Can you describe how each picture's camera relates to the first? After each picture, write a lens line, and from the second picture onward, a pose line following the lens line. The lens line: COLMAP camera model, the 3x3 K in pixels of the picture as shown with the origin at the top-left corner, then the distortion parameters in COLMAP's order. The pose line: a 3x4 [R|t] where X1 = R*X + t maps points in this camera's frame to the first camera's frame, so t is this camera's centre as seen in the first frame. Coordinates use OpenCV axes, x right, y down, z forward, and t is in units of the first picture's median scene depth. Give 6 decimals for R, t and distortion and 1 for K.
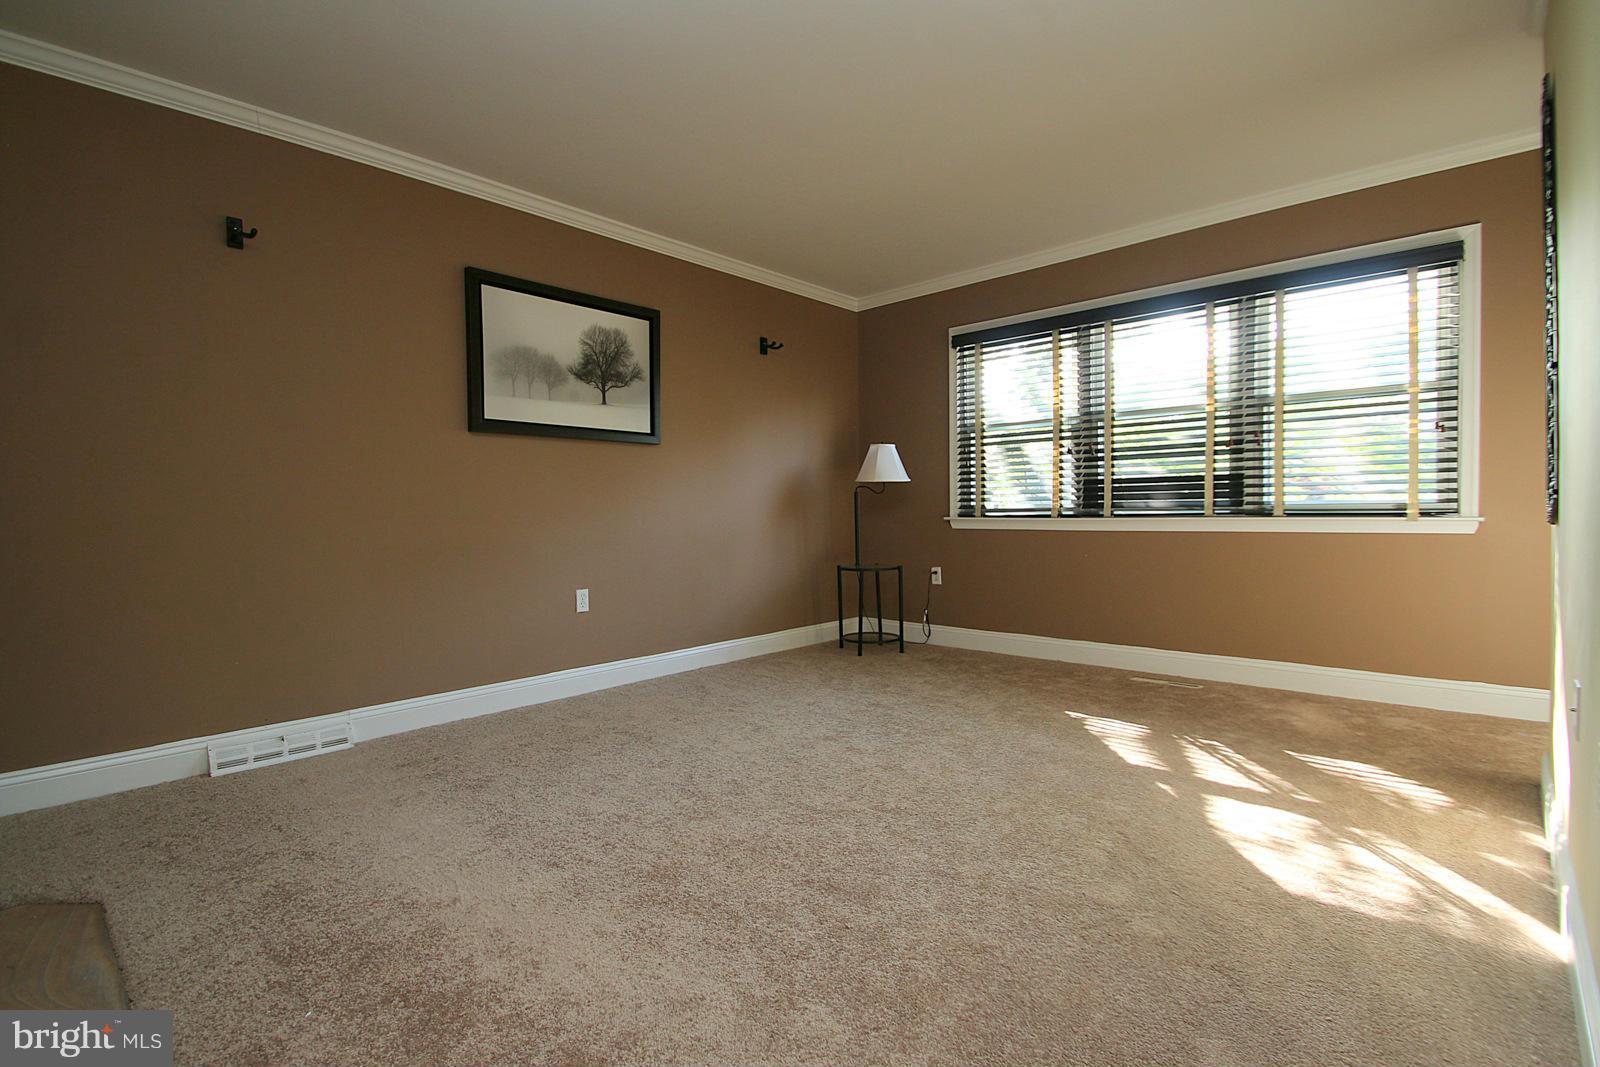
lens RADIAL K [[740.0, 0, 798.1], [0, 740.0, 536.2], [0, 0, 1]] dist [0.002377, -0.008929]
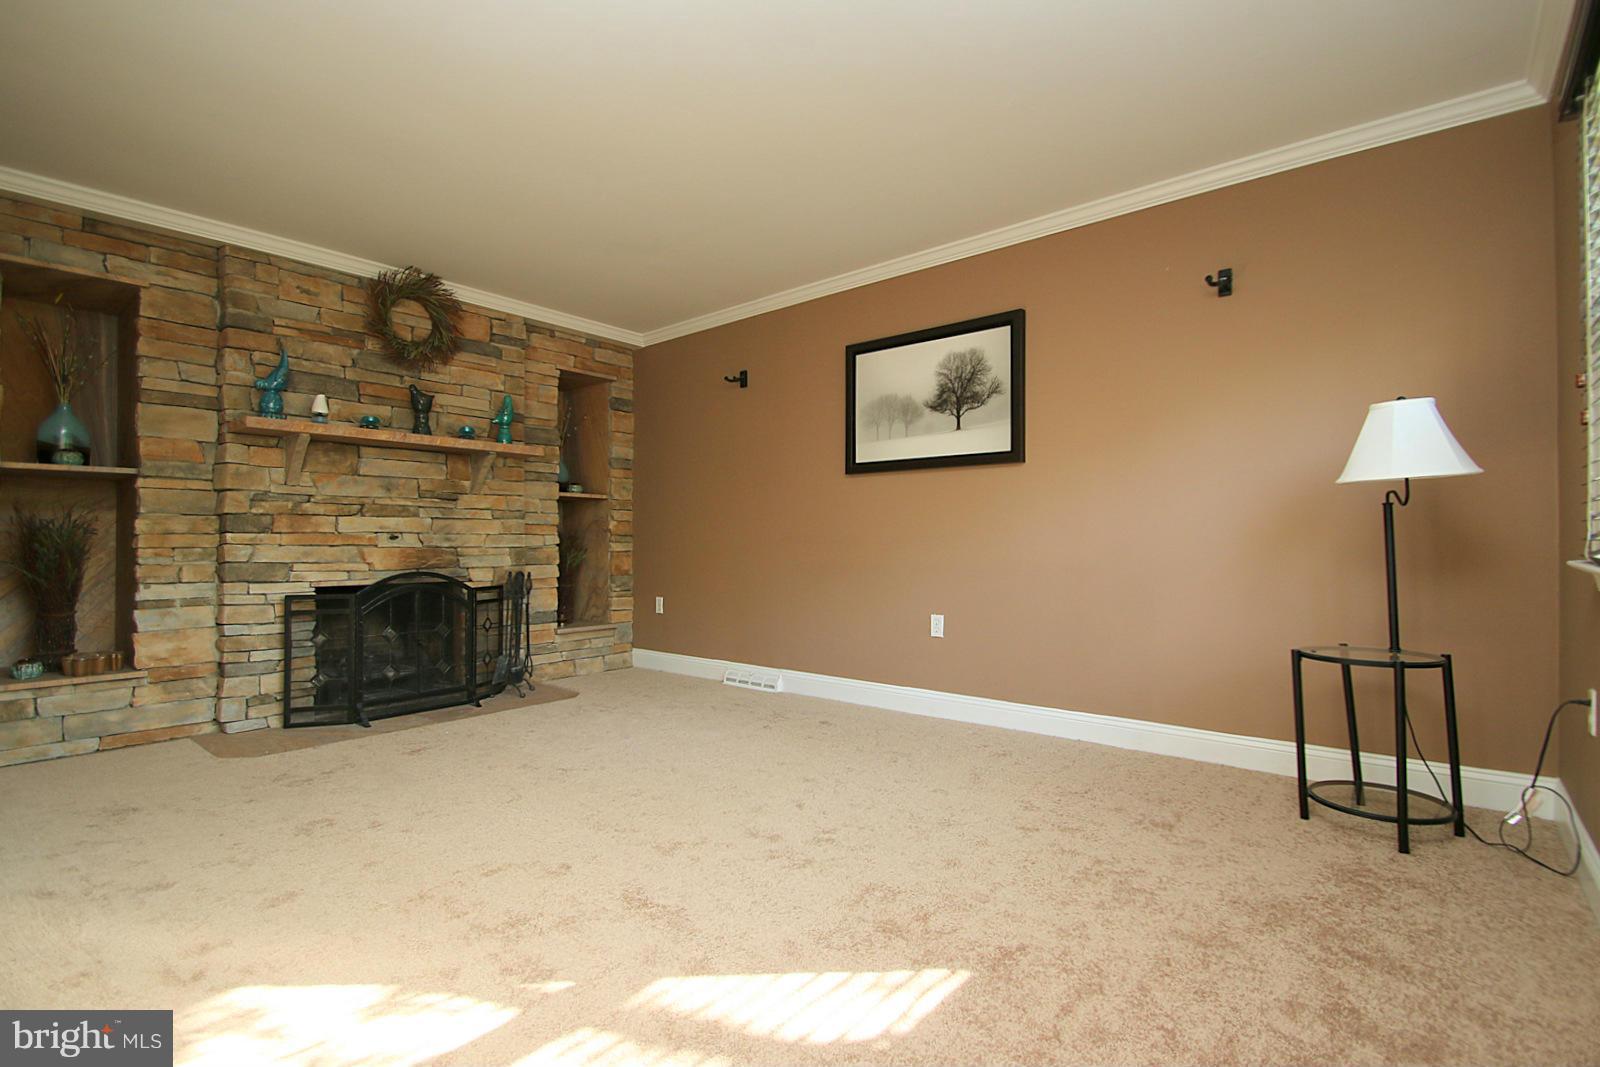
lens RADIAL K [[740.0, 0, 799.3], [0, 740.0, 525.7], [0, 0, 1]] dist [0.002377, -0.008929]
pose [[0.053556, -0.004173, -0.998556, 0.707836], [-0.028624, 0.999574, -0.005713, -0.038992], [0.998155, 0.028888, 0.053414, 0.740889]]
